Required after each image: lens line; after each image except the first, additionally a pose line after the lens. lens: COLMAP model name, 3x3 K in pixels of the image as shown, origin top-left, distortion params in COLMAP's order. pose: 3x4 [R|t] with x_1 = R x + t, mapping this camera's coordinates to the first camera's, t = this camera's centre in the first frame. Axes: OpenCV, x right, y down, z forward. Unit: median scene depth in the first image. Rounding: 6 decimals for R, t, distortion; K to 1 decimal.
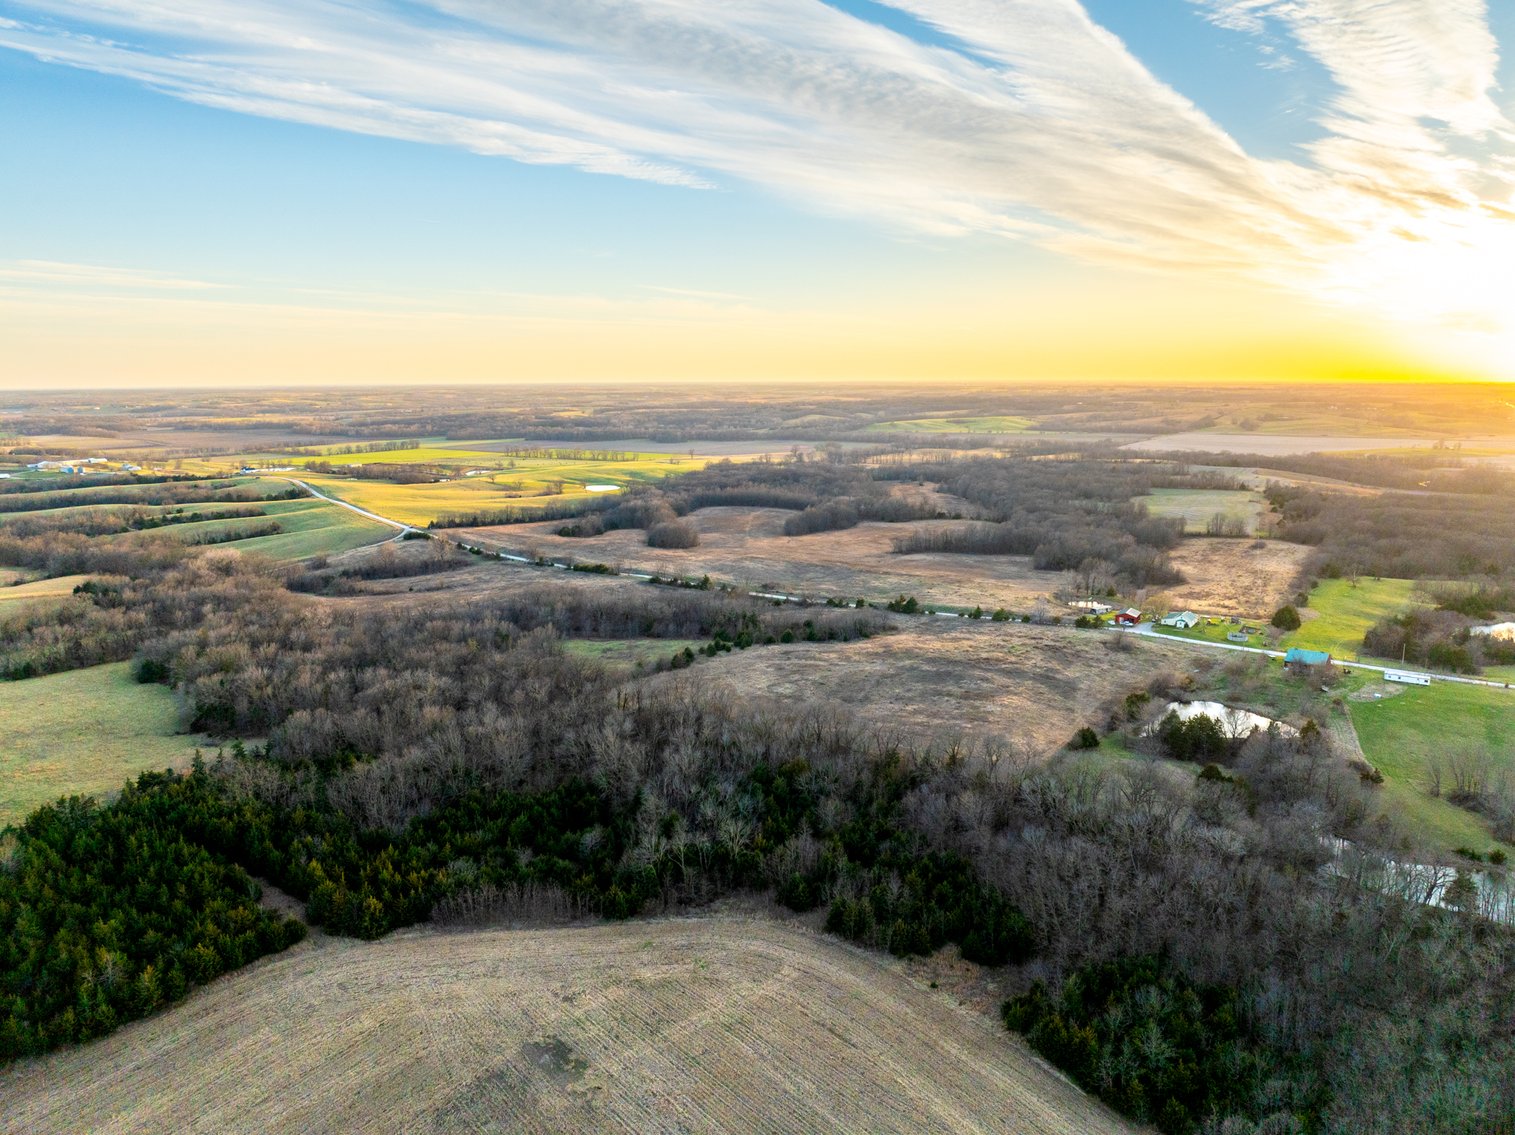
lens RADIAL K [[1066.3, 0, 760.1], [0, 1066.3, 567.0], [0, 0, 1]] dist [-0.044440, 0.011874]
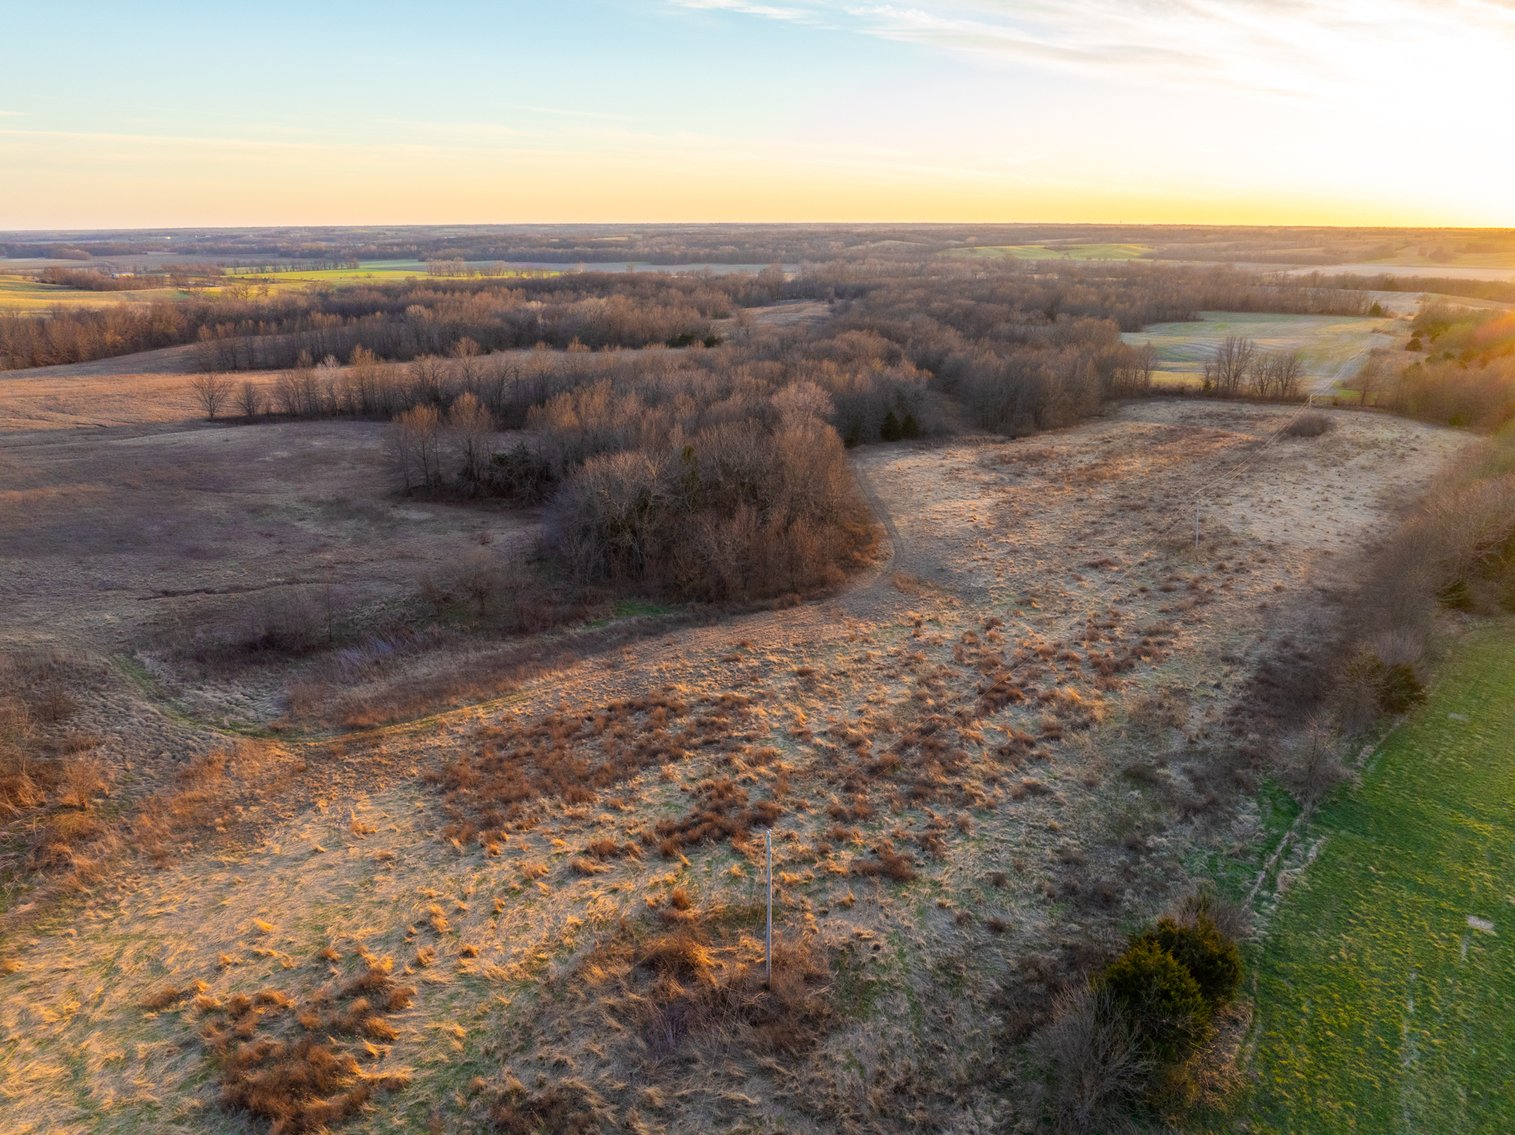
lens RADIAL K [[1066.3, 0, 760.1], [0, 1066.3, 567.0], [0, 0, 1]] dist [-0.044440, 0.011874]
pose [[0.989919, 0.046710, -0.133712, 0.235820], [-0.027723, 0.989694, 0.140487, -0.012821], [0.138896, -0.135364, 0.981012, 0.435511]]
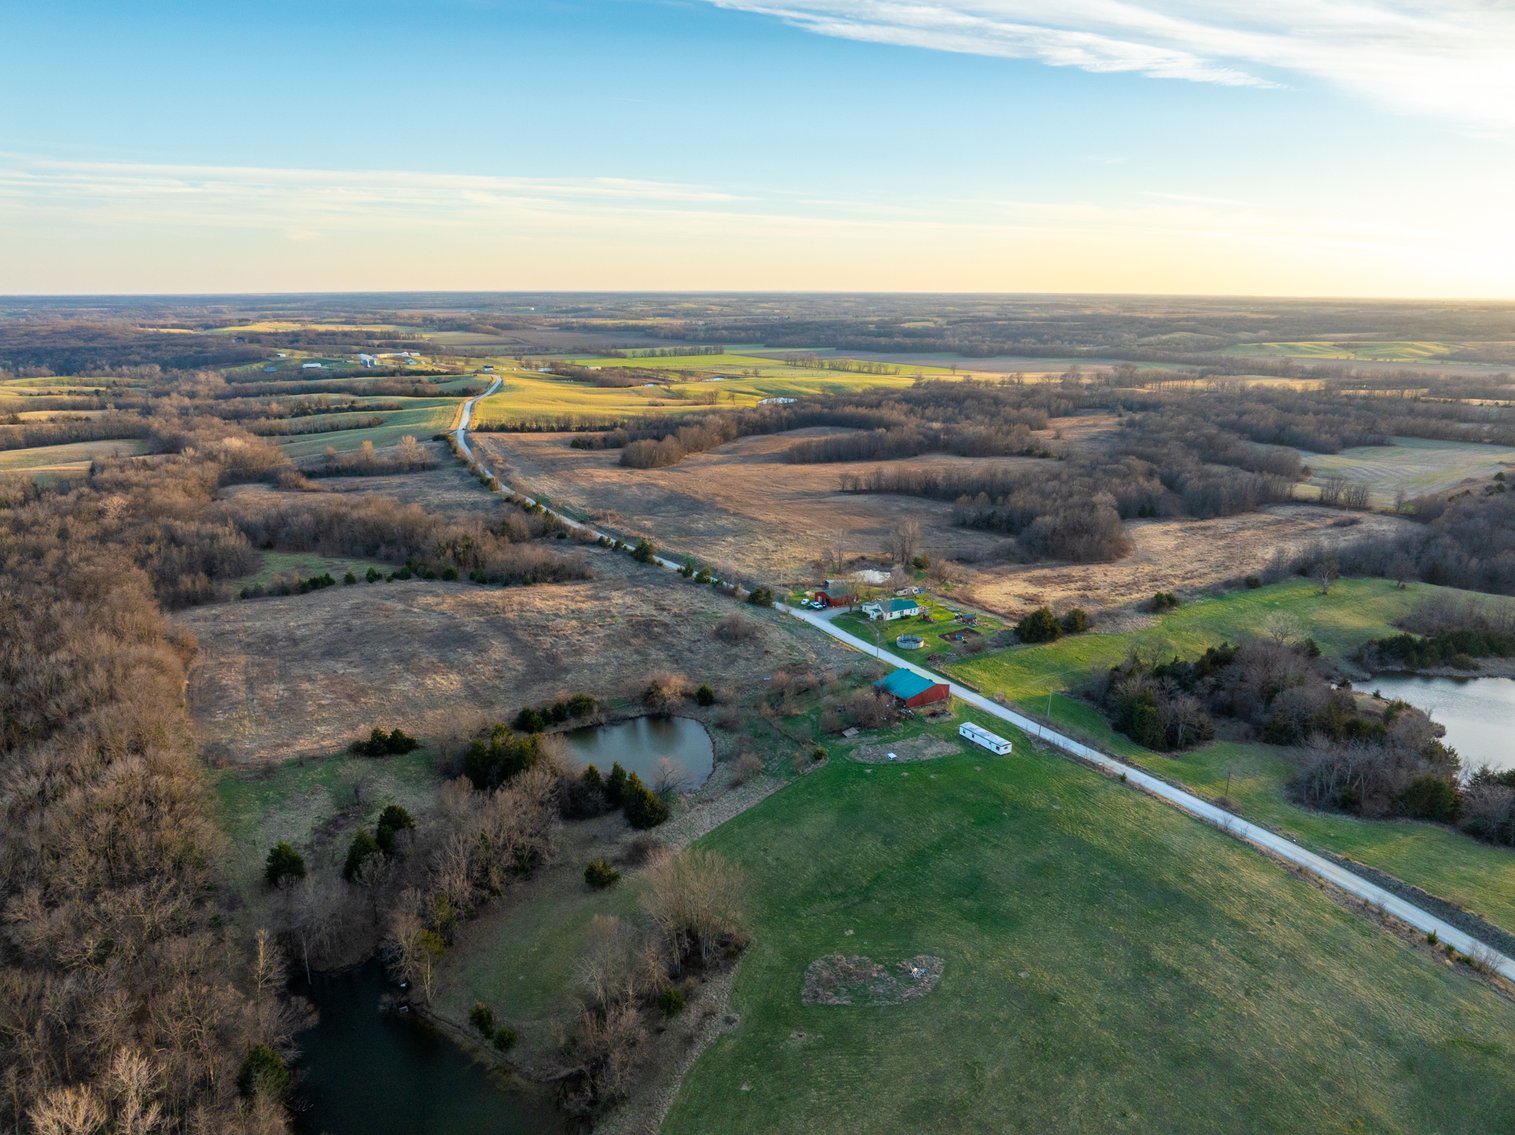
lens RADIAL K [[1066.3, 0, 760.1], [0, 1066.3, 567.0], [0, 0, 1]] dist [-0.044440, 0.011874]
pose [[0.920495, 0.107546, -0.375663, 0.257196], [-0.076703, 0.992406, 0.096162, -0.019760], [0.383152, -0.059702, 0.921754, 0.116721]]
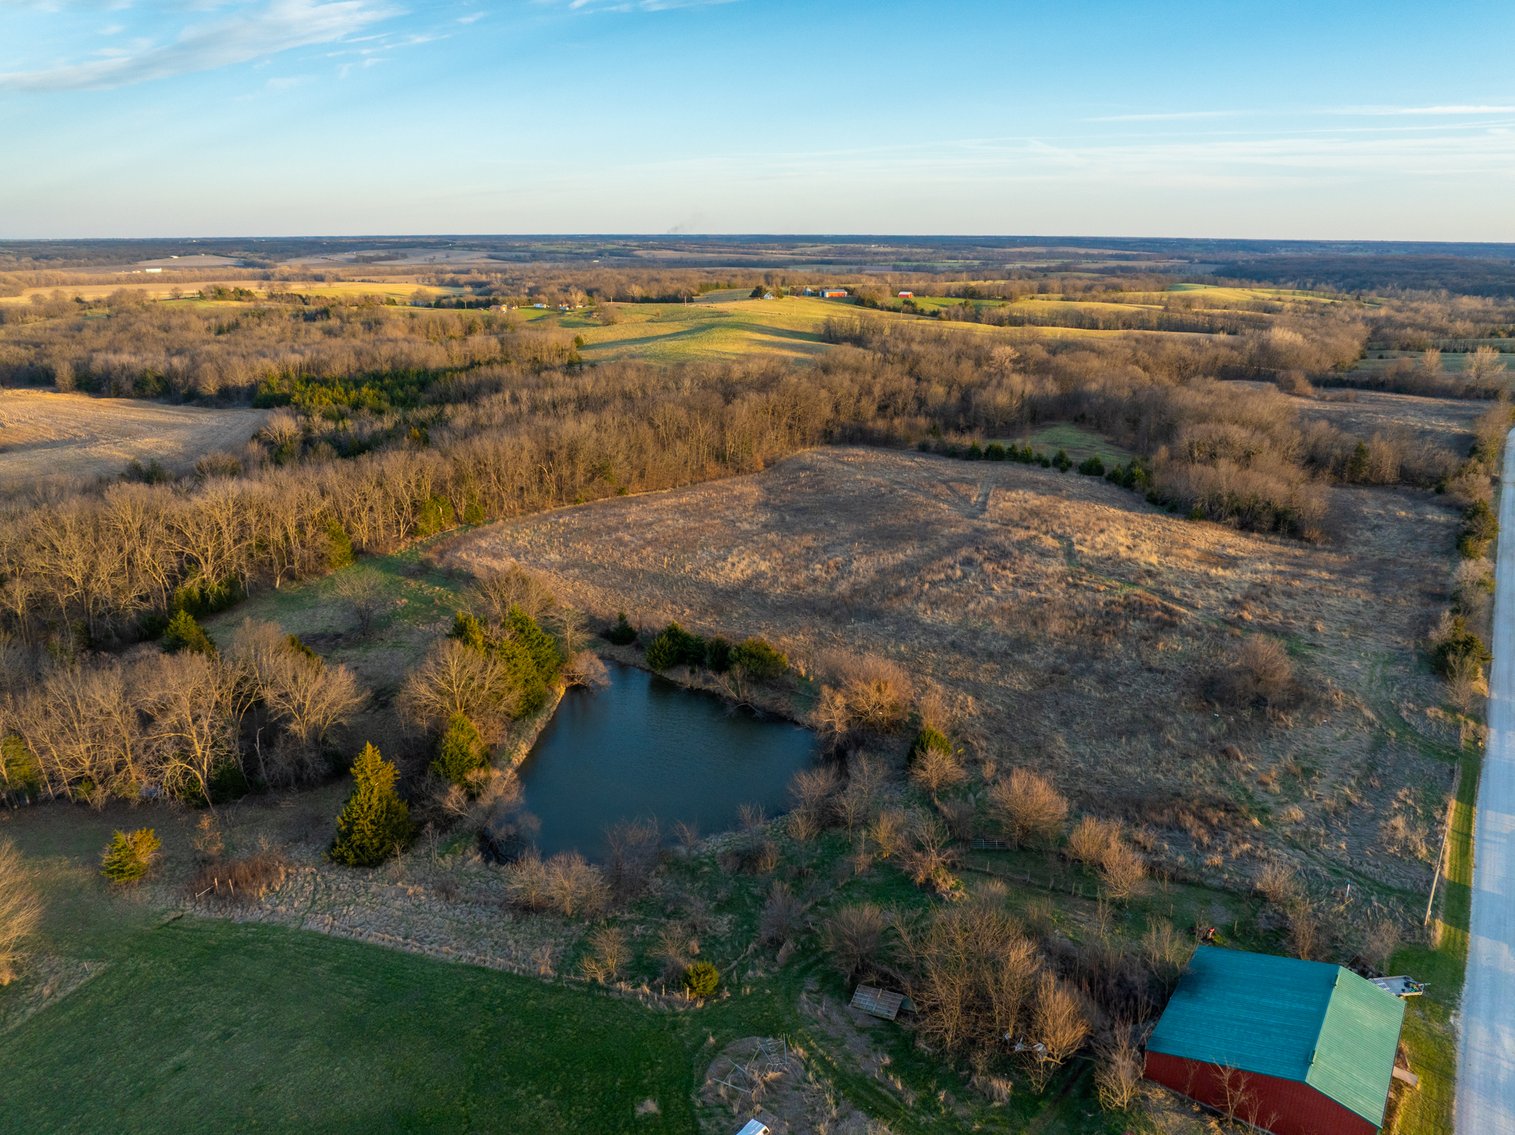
lens RADIAL K [[1074.9, 0, 757.5], [0, 1074.9, 531.3], [0, 0, 1]] dist [-0.042915, 0.002562]
pose [[-0.008048, 0.273427, -0.961859, 0.254953], [-0.177337, 0.946253, 0.270474, -0.012571], [0.984117, 0.172750, 0.040873, 0.332482]]
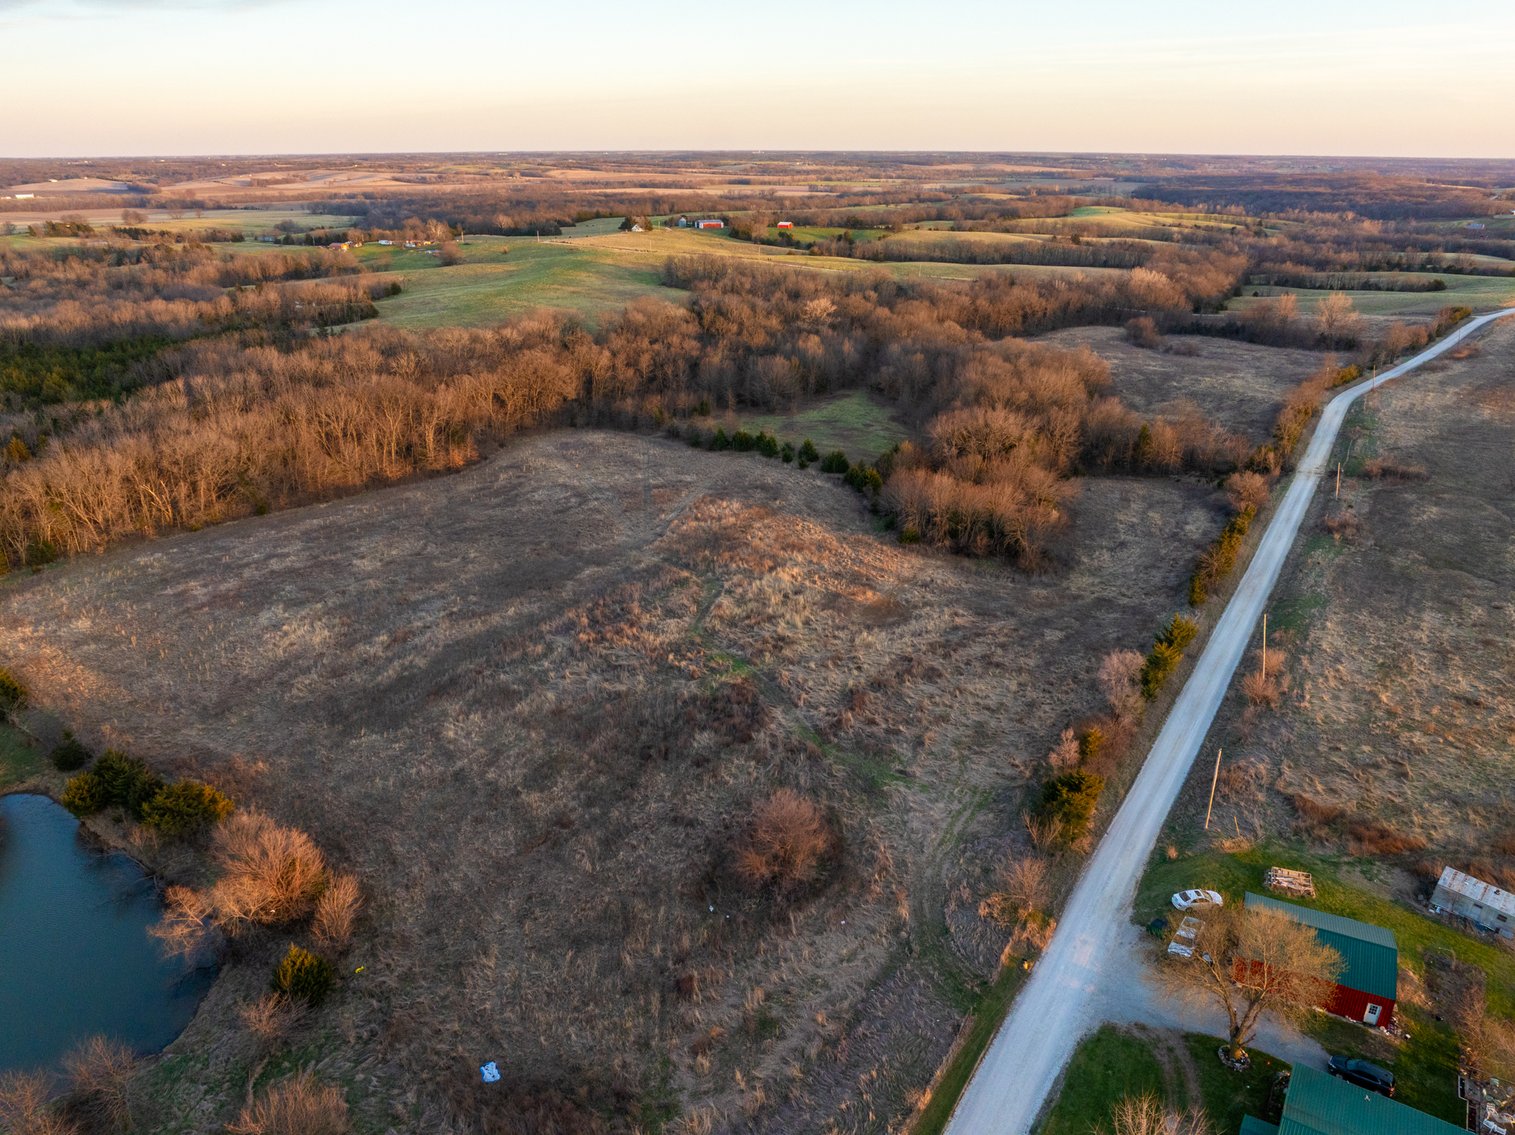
lens RADIAL K [[1066.3, 0, 760.1], [0, 1066.3, 567.0], [0, 0, 1]] dist [-0.044440, 0.011874]
pose [[0.052679, 0.372052, -0.926716, 0.215628], [-0.175697, 0.916981, 0.358156, -0.029540], [0.983034, 0.143954, 0.113674, 0.383613]]
